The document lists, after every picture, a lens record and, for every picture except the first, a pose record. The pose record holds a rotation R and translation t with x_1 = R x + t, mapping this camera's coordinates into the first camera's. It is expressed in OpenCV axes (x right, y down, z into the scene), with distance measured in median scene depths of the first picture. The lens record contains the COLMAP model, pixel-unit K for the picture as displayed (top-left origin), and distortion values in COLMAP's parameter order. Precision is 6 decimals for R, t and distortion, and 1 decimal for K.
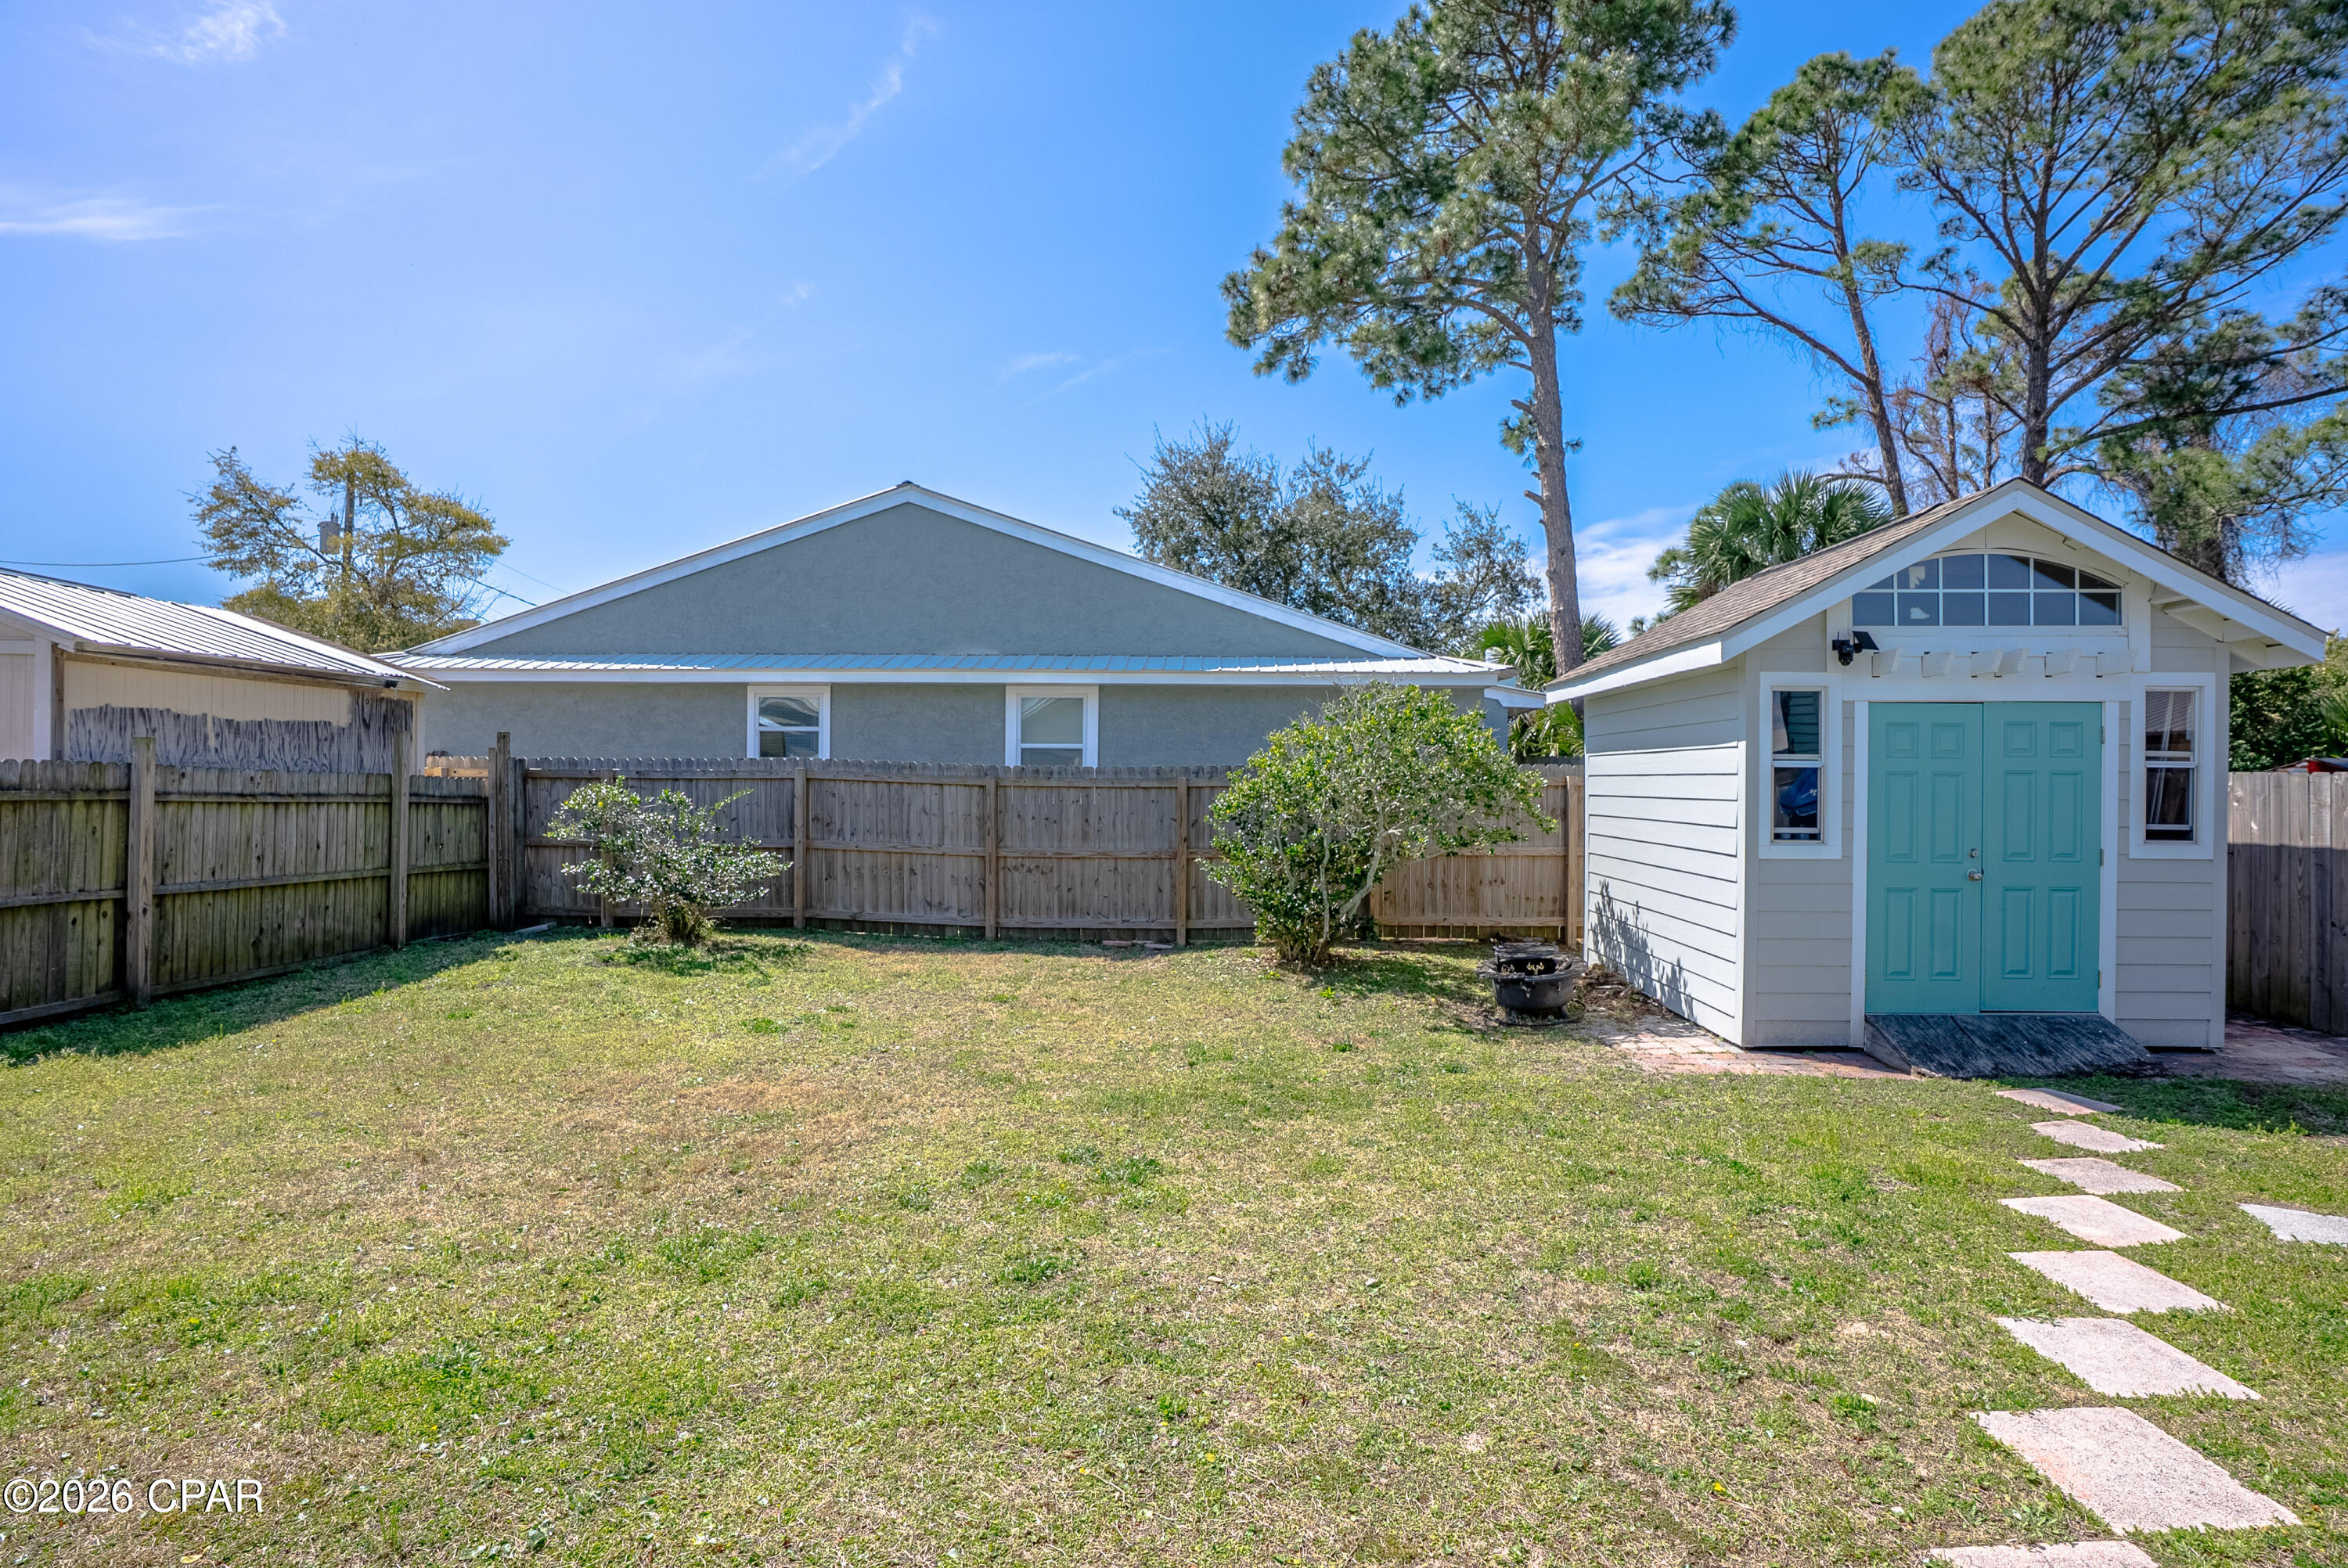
lens RADIAL K [[1087.1, 0, 1180.6], [0, 1087.1, 777.5], [0, 0, 1]] dist [-0.059091, 0.017998]
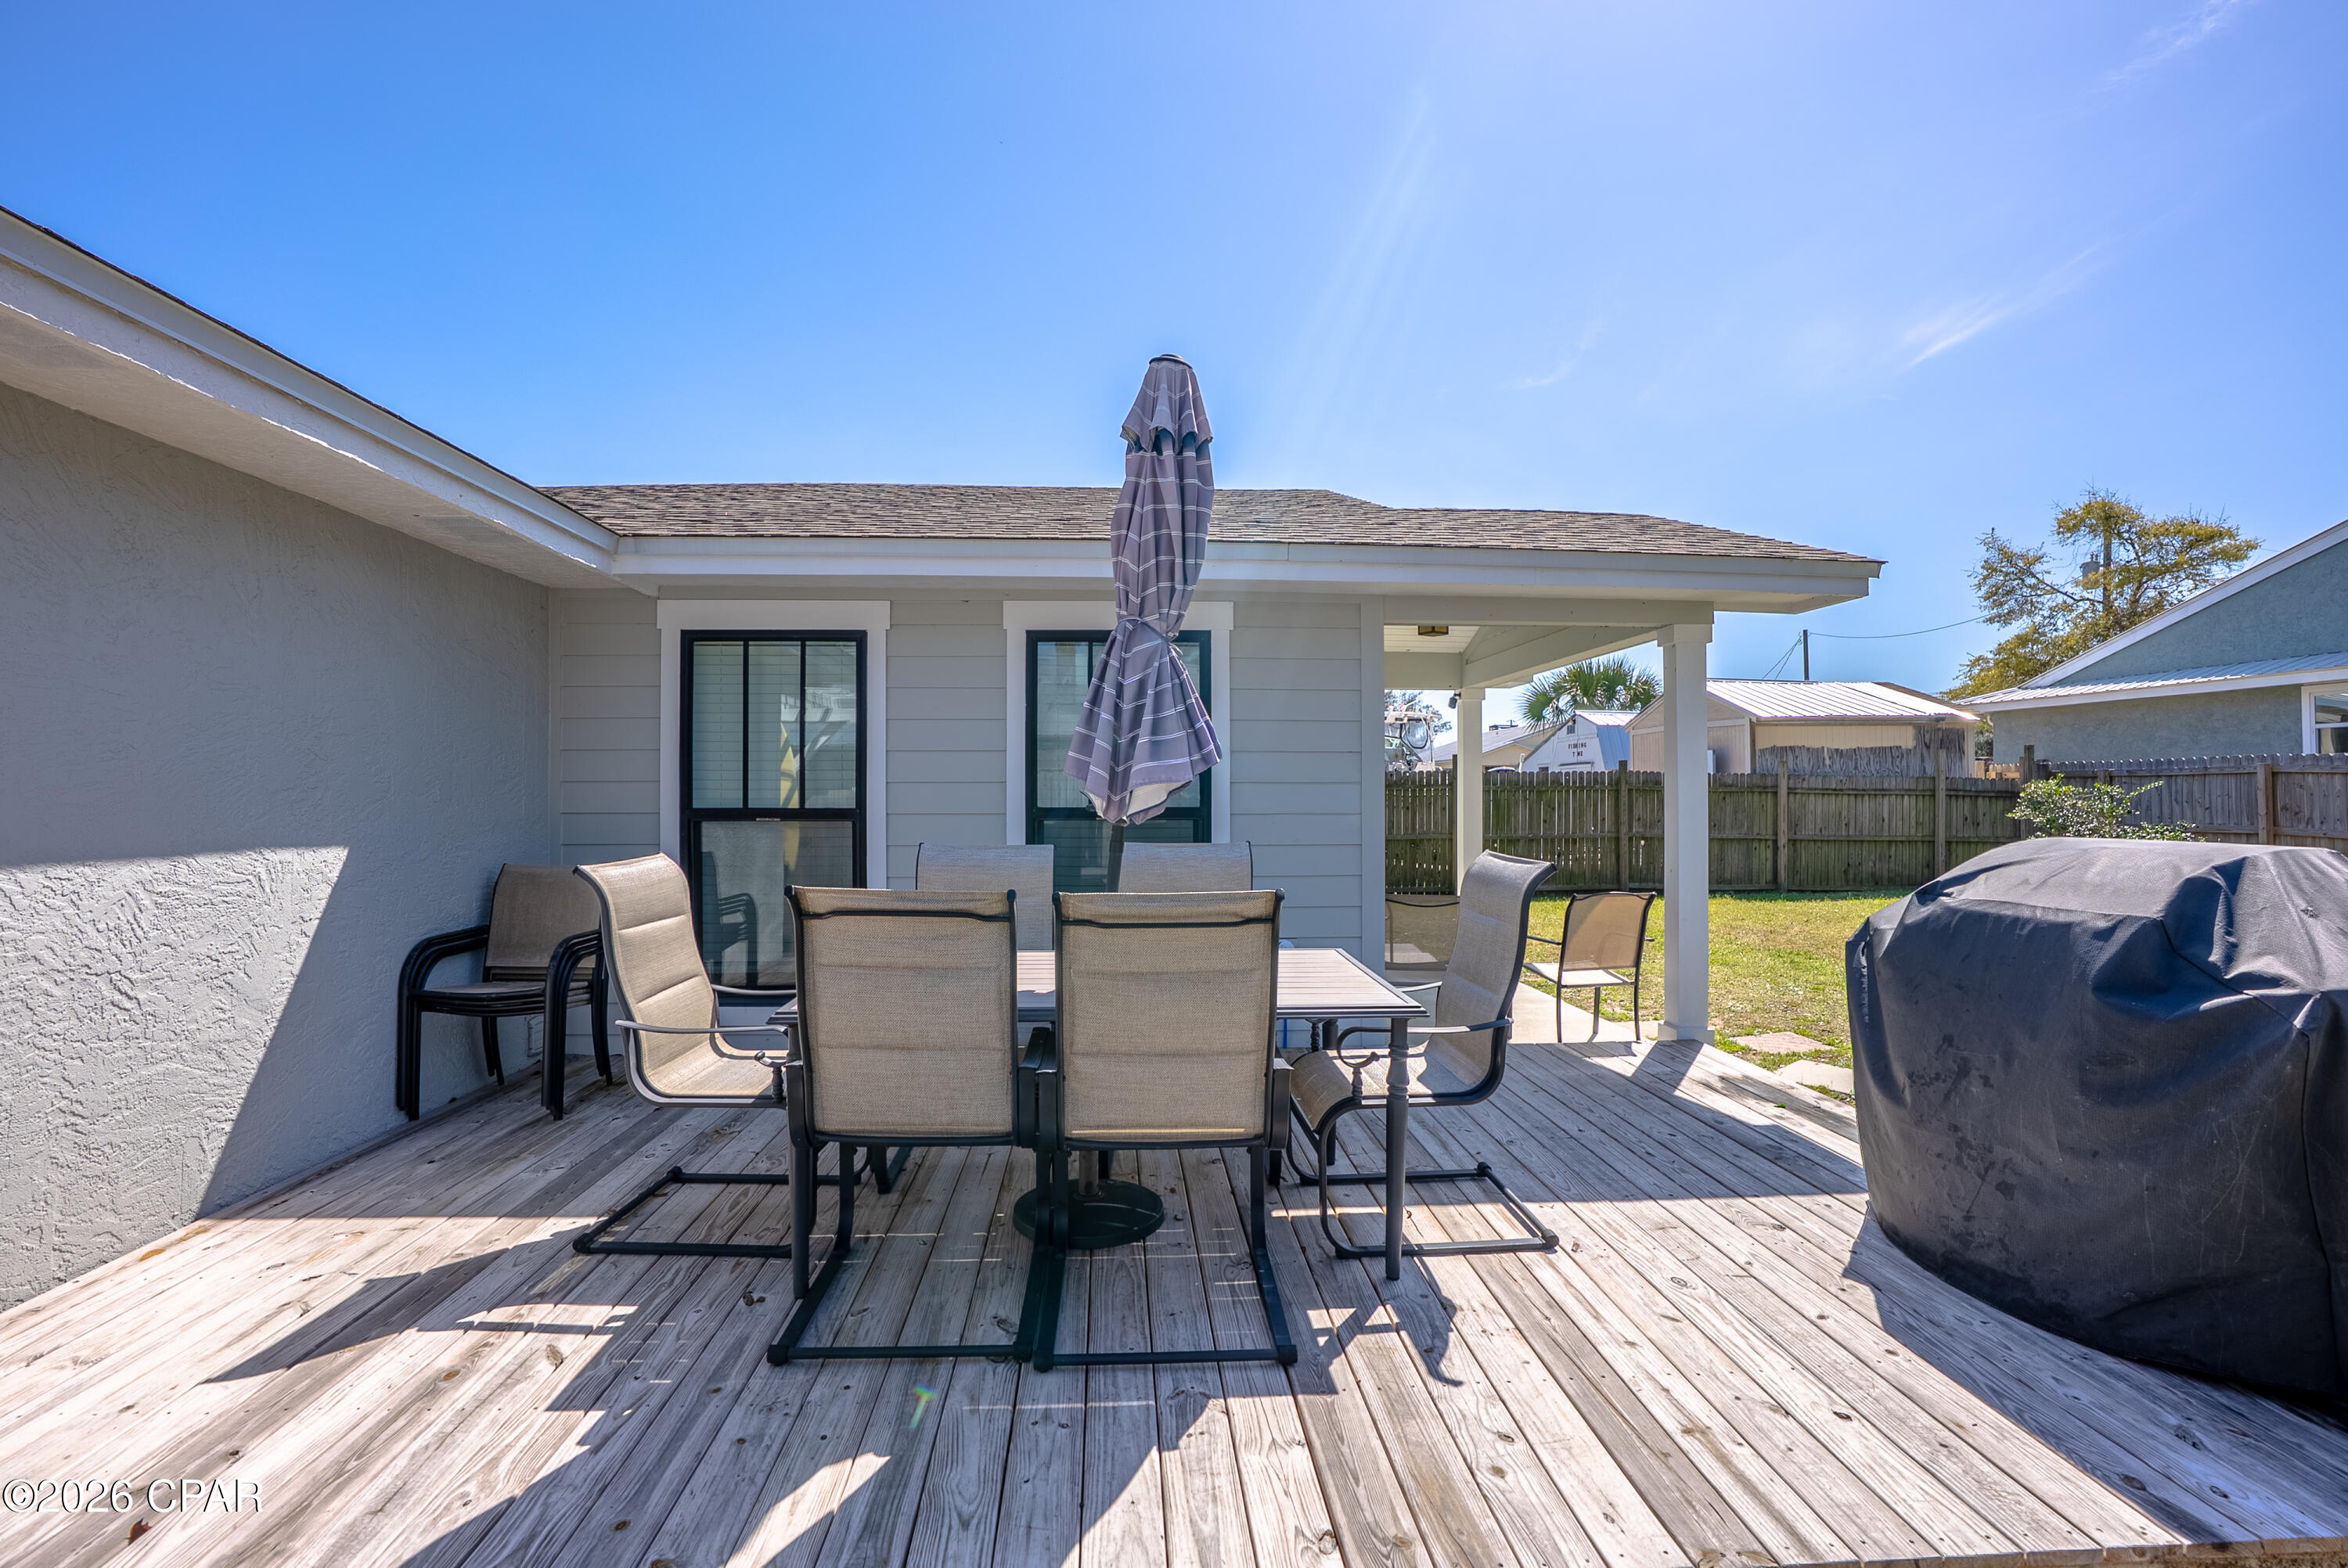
lens RADIAL K [[1087.1, 0, 1181.2], [0, 1087.1, 778.3], [0, 0, 1]] dist [-0.059091, 0.017998]
pose [[0.082834, -0.023522, -0.996286, 0.881086], [0.011203, 0.999680, -0.022670, 0.026255], [0.996500, -0.009283, 0.083071, -0.306887]]
